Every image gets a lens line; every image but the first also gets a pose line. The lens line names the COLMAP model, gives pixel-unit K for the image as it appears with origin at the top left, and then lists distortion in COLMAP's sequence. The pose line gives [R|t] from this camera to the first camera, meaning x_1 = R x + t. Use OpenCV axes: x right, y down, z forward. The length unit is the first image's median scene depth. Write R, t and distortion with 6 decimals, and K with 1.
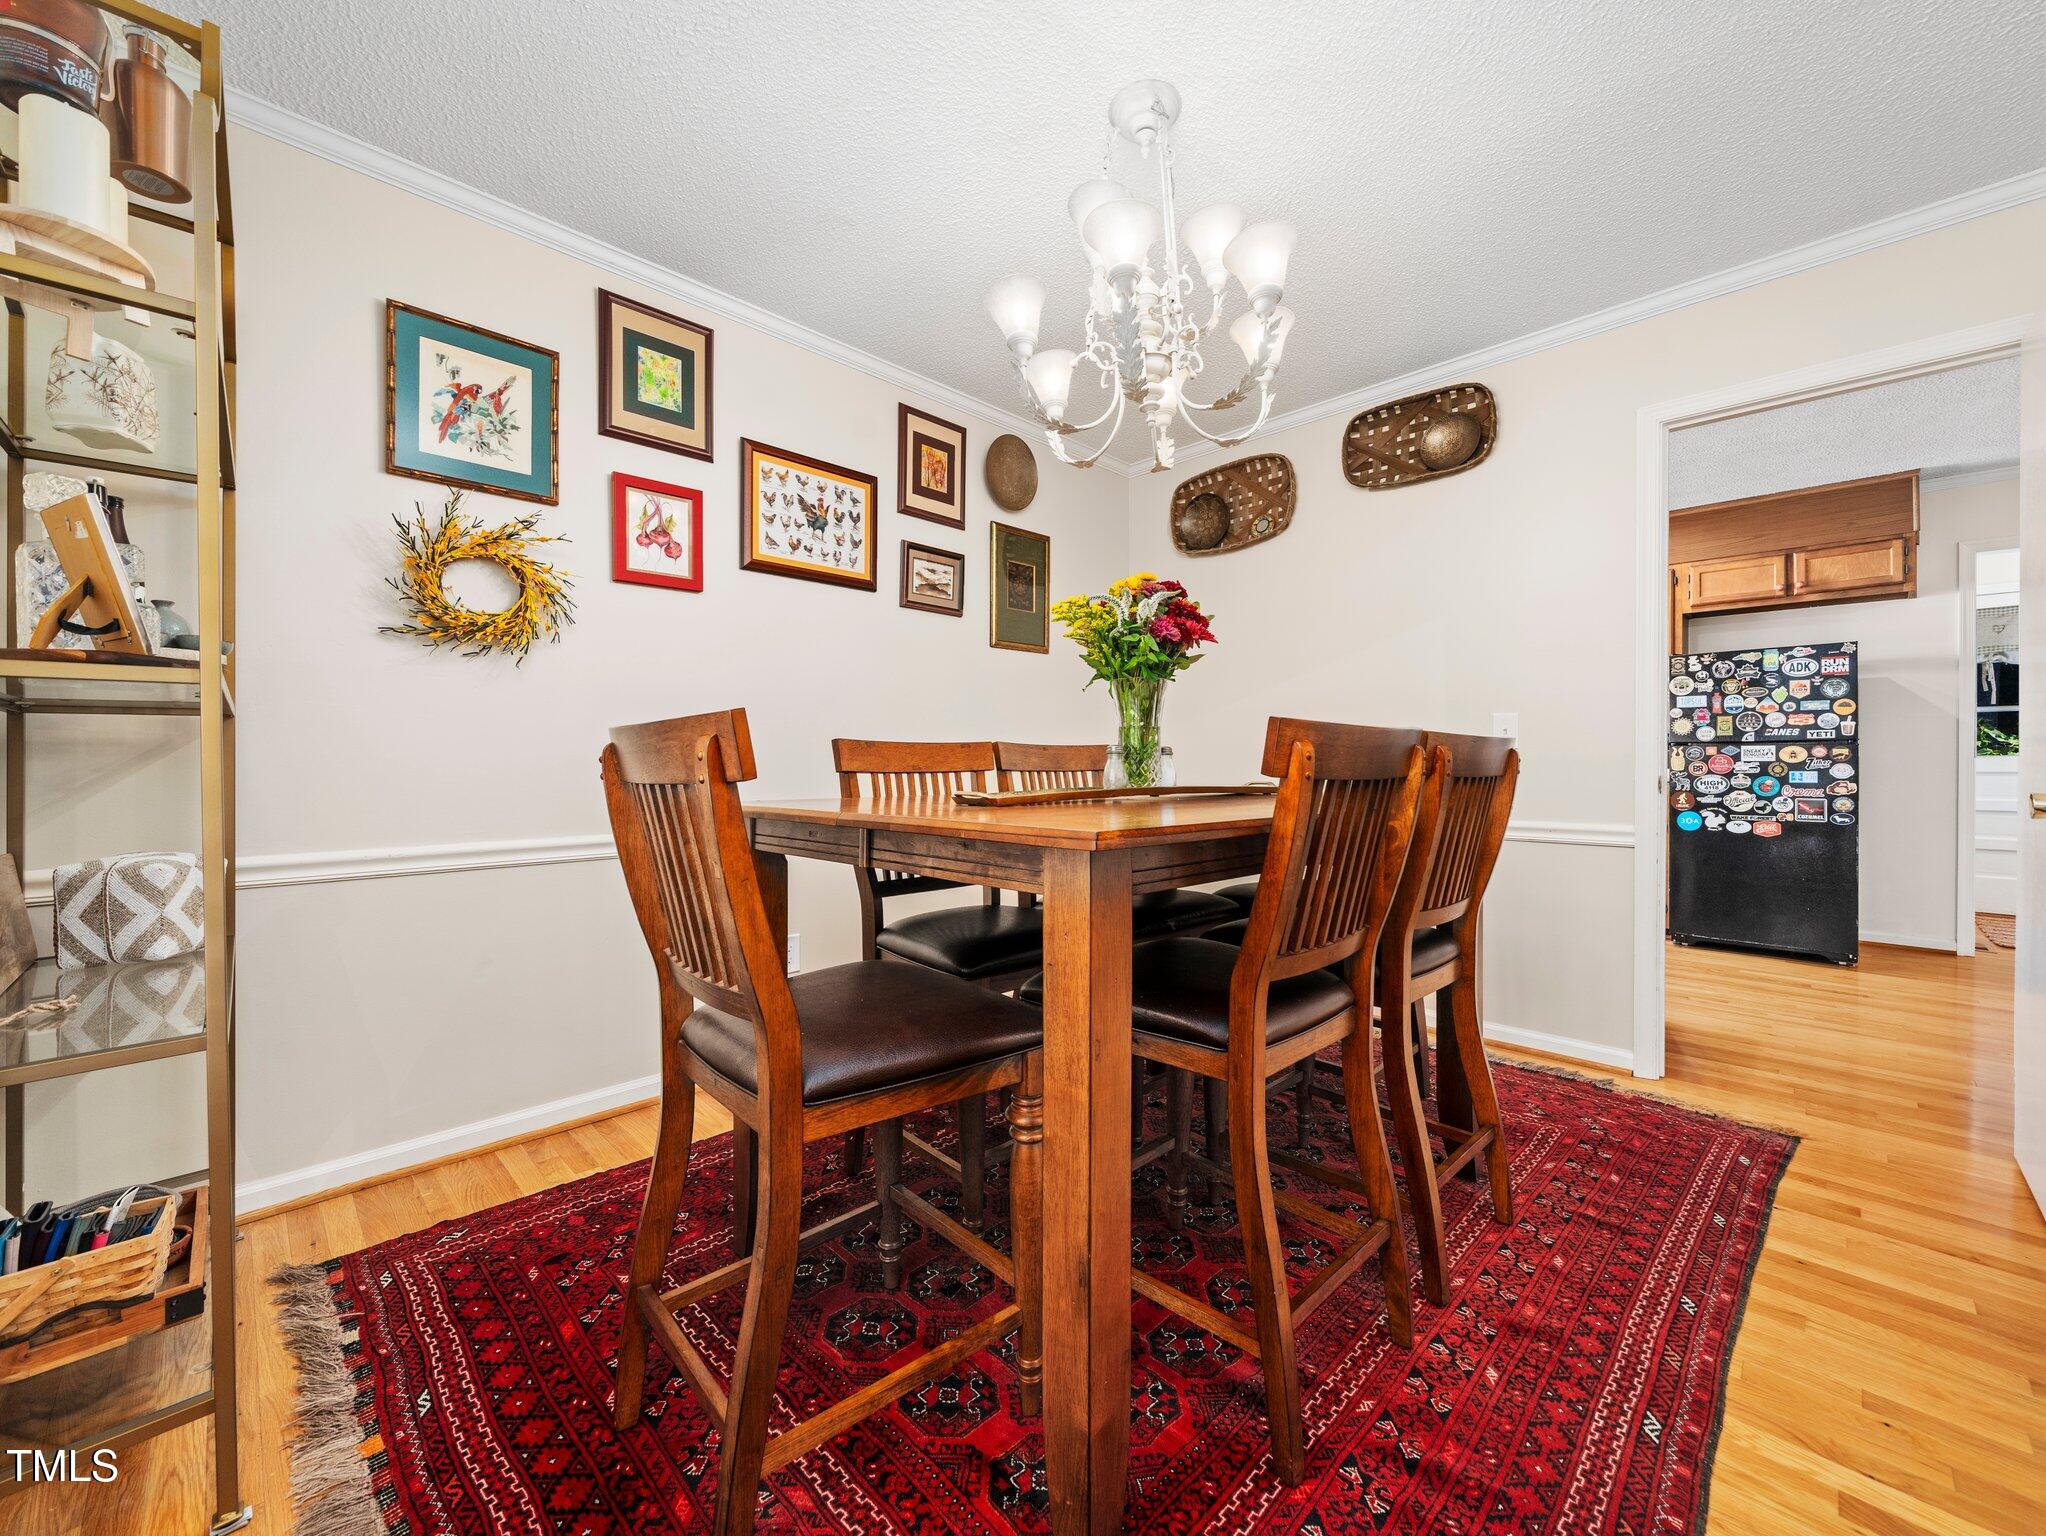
lens RADIAL K [[811.2, 0, 1036.7], [0, 811.2, 754.1], [0, 0, 1]] dist [0.007197, -0.000760]
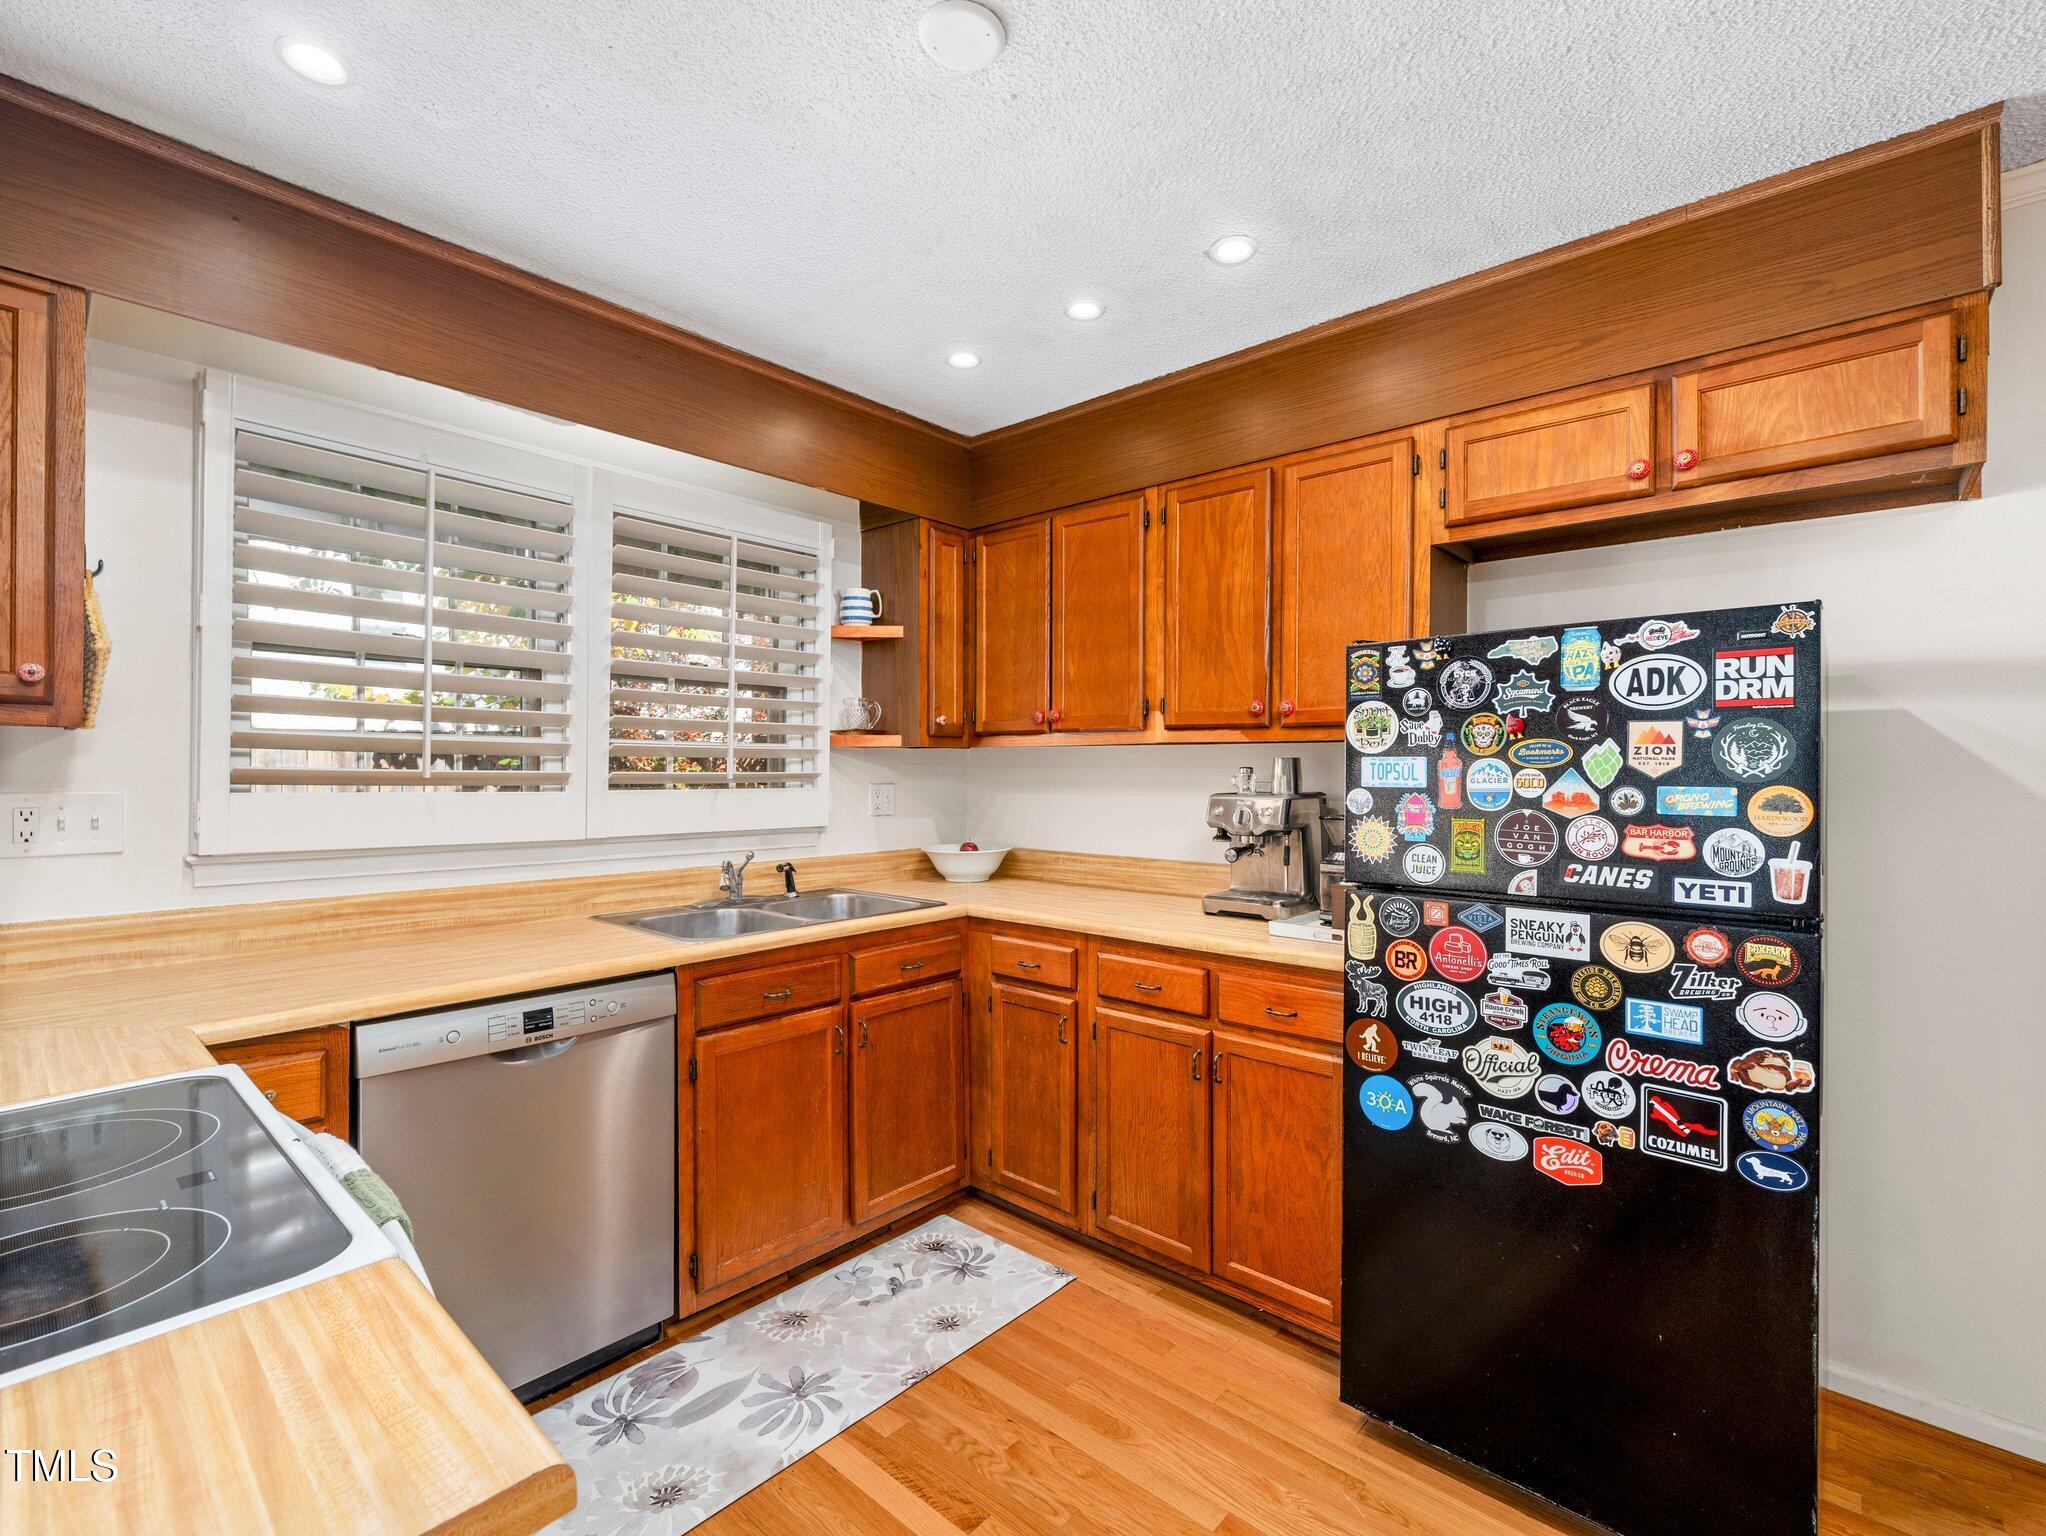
lens RADIAL K [[927.2, 0, 1017.5], [0, 927.2, 765.5], [0, 0, 1]] dist [0.005028, 0.000216]
pose [[0.998220, 0.004804, 0.059454, 0.643880], [-0.005049, 0.999979, 0.003970, -0.071582], [-0.059433, -0.004263, 0.998223, 0.629864]]
